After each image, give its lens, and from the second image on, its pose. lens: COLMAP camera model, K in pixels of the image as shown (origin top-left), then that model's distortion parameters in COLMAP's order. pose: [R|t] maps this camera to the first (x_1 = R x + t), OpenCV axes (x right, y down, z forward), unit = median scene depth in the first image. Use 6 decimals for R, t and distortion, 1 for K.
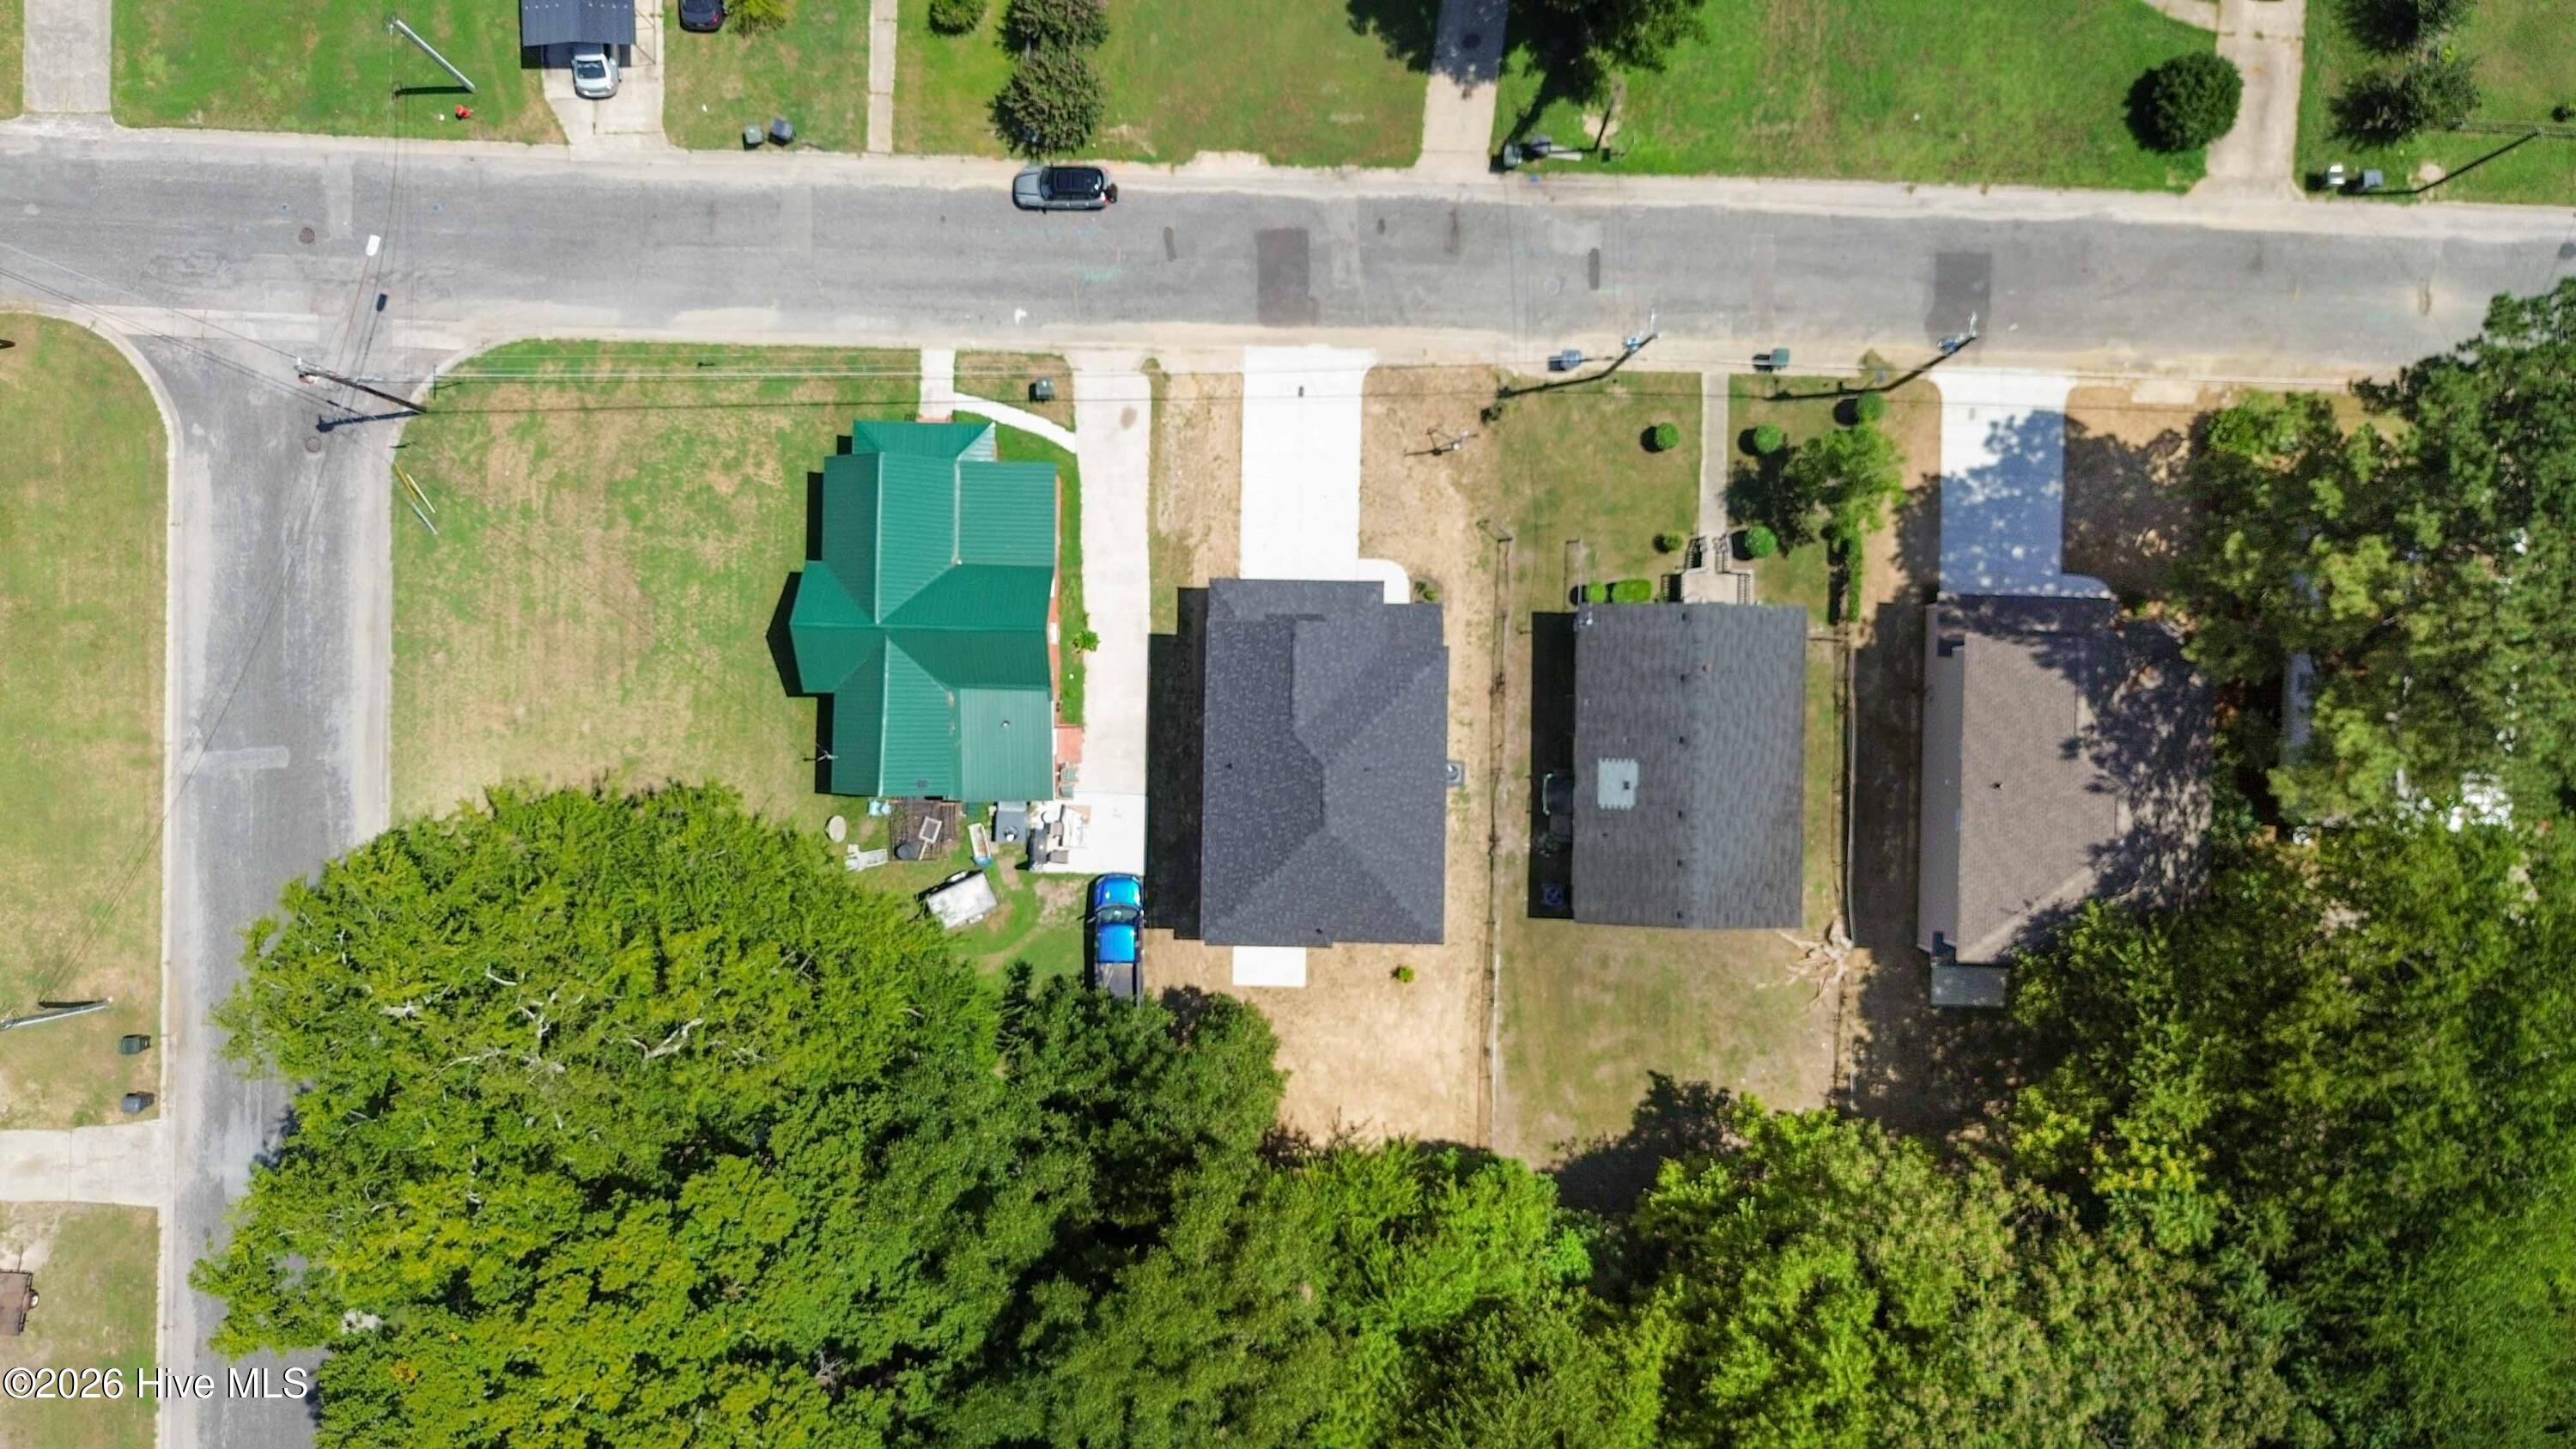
lens RADIAL K [[1843.1, 0, 1286.6], [0, 1843.1, 702.5], [0, 0, 1]] dist [0.050526, -0.048668]
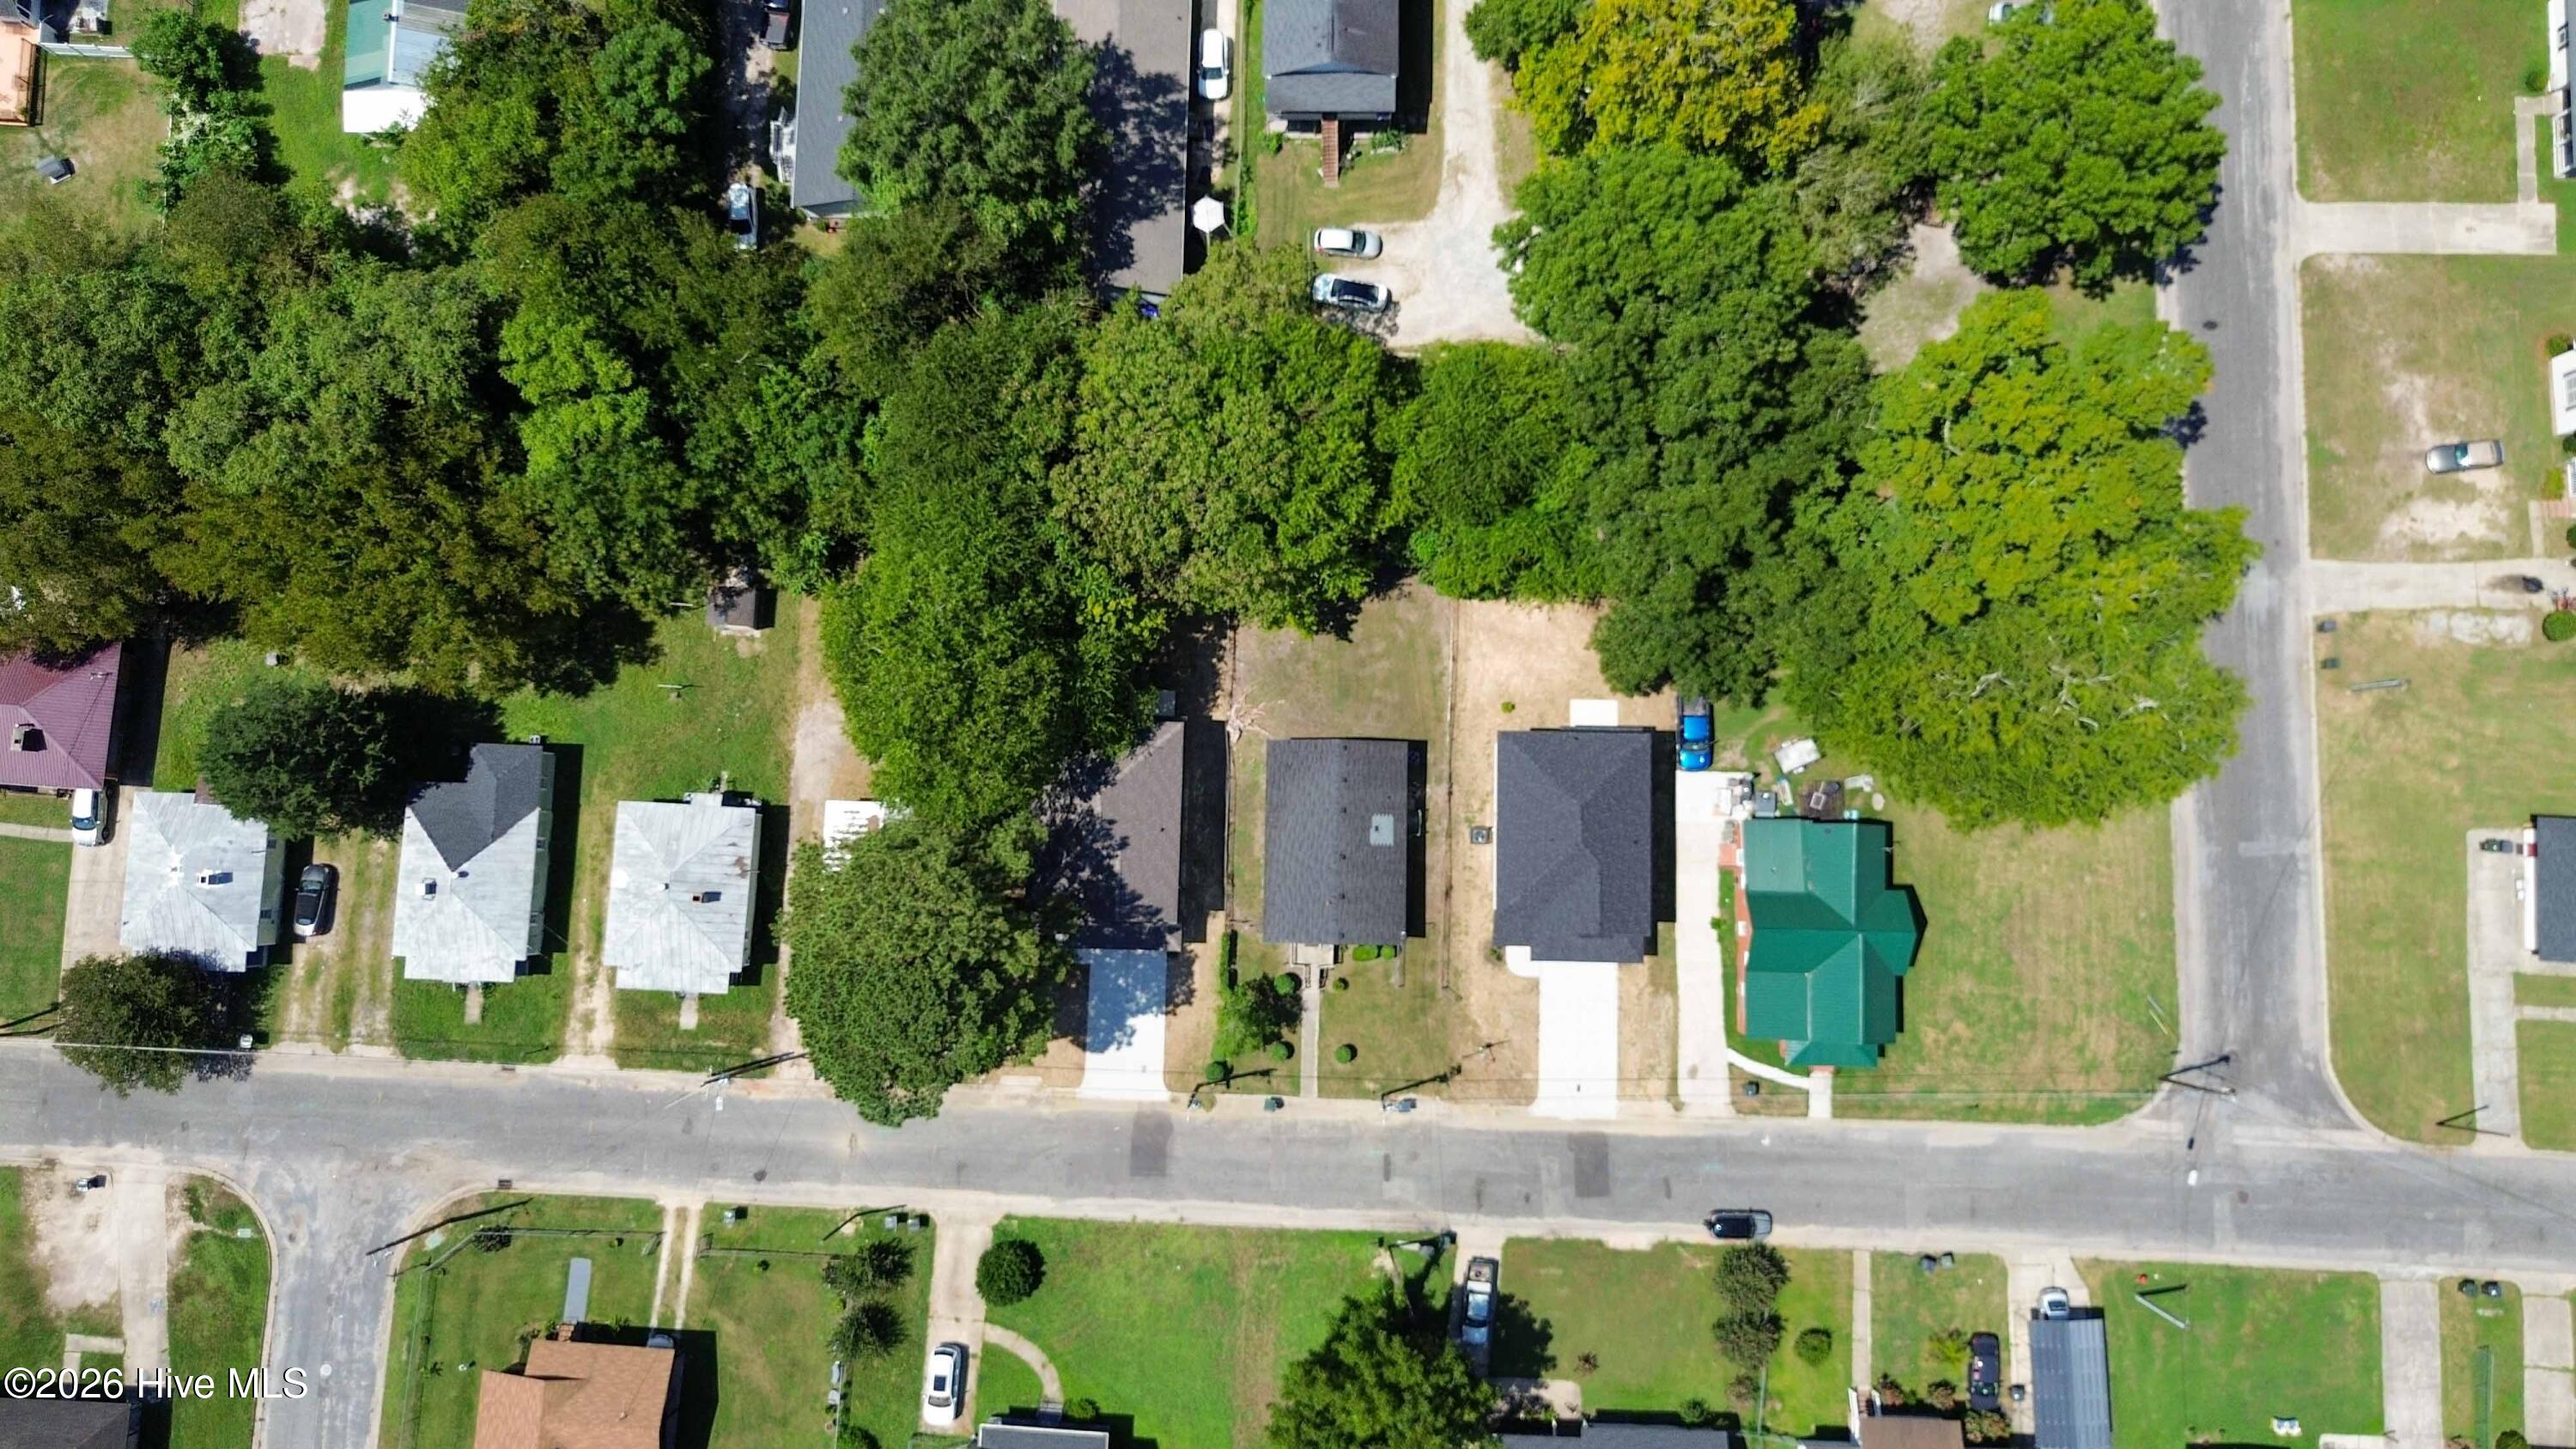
lens RADIAL K [[1843.1, 0, 1292.5], [0, 1843.1, 706.3], [0, 0, 1]] dist [0.050526, -0.048668]
pose [[-0.999748, 0.000936, 0.022423, 0.211075], [0.001152, -0.995670, 0.092955, 0.003031], [0.022413, 0.092957, 0.995418, -0.558934]]
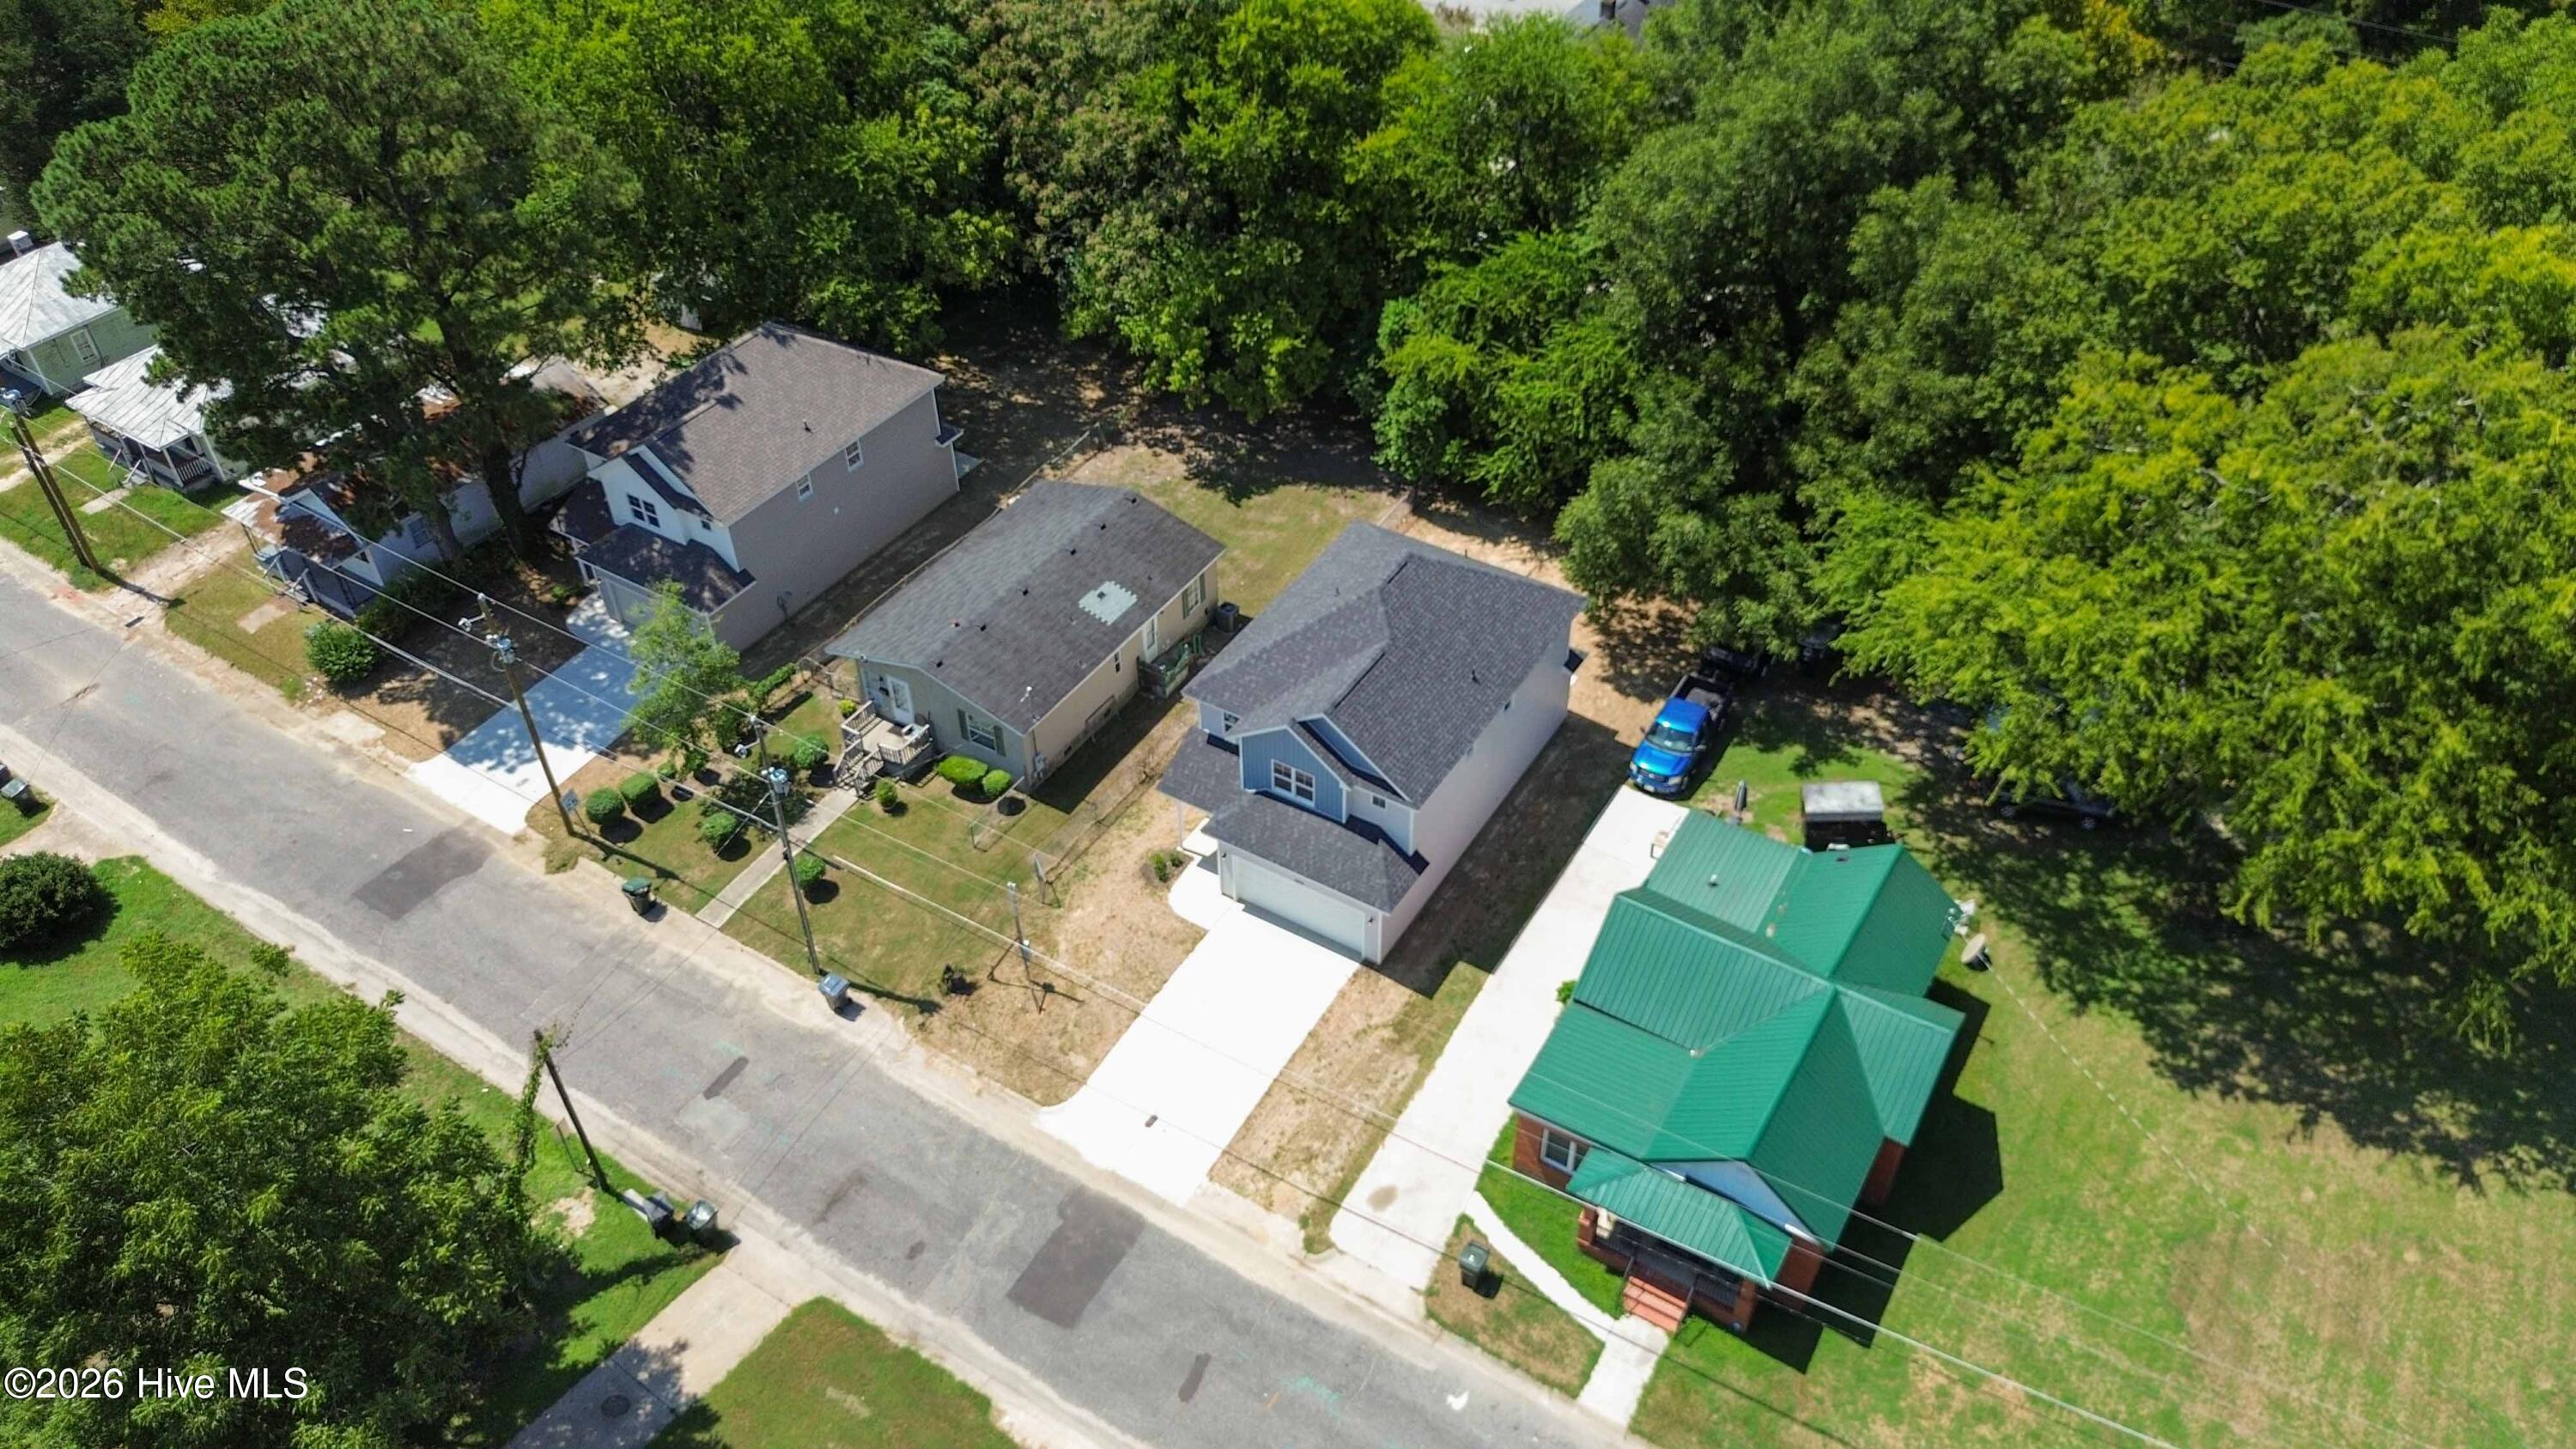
lens RADIAL K [[1843.1, 0, 1288.3], [0, 1843.1, 709.0], [0, 0, 1]] dist [0.050526, -0.048668]
pose [[-0.861242, -0.317533, 0.396781, -0.271521], [0.507856, -0.566283, 0.649158, -0.516799], [0.018562, 0.760590, 0.648967, 0.417831]]
